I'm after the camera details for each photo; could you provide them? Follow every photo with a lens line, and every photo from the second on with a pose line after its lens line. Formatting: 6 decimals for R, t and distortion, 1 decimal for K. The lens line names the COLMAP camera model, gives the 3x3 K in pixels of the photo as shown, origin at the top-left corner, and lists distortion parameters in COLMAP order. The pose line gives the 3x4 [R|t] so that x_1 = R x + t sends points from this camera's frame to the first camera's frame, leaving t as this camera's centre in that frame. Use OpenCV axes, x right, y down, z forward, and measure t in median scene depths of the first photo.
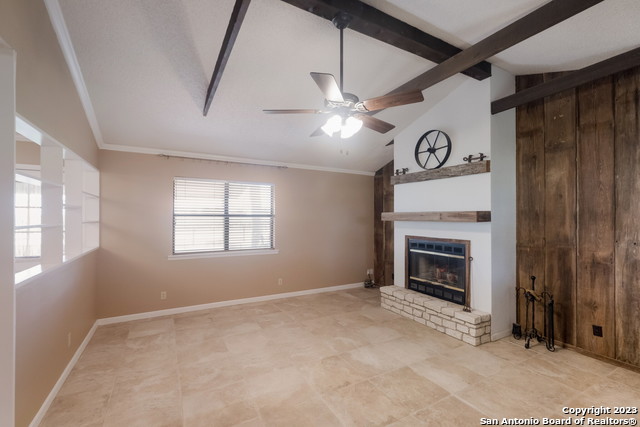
lens RADIAL K [[278.0, 0, 320.0], [0, 278.0, 213.5], [0, 0, 1]] dist [0.001546, 0.000202]
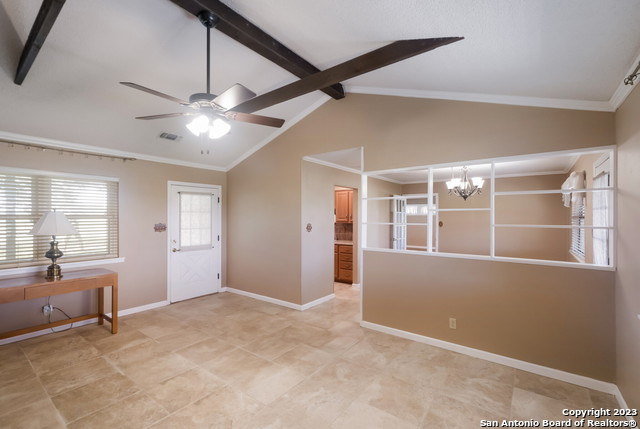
lens RADIAL K [[282.9, 0, 320.0], [0, 282.9, 214.5], [0, 0, 1]] dist [0.000676, 0.000097]
pose [[-0.917857, -0.010449, -0.396774, 0.076388], [-0.001695, 0.999747, -0.022408, 0.014442], [0.396908, -0.019895, -0.917643, 1.460931]]
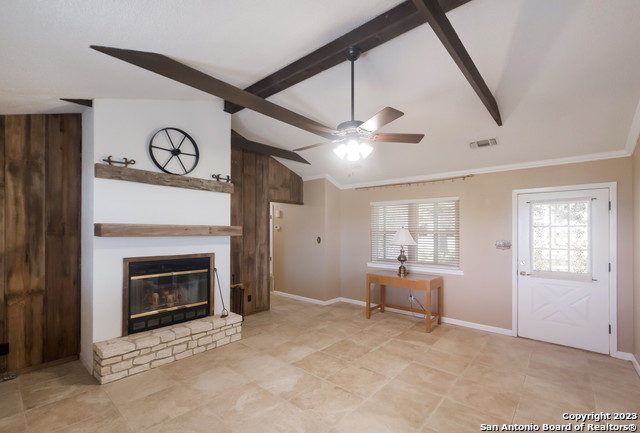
lens RADIAL K [[283.2, 0, 310.8], [0, 283.2, 228.6], [0, 0, 1]] dist [-0.000641, -0.000044]
pose [[-0.322252, 0.002509, 0.946651, -0.655046], [-0.019641, 0.999764, -0.009335, 0.006783], [-0.946450, -0.021602, -0.322126, 1.060789]]
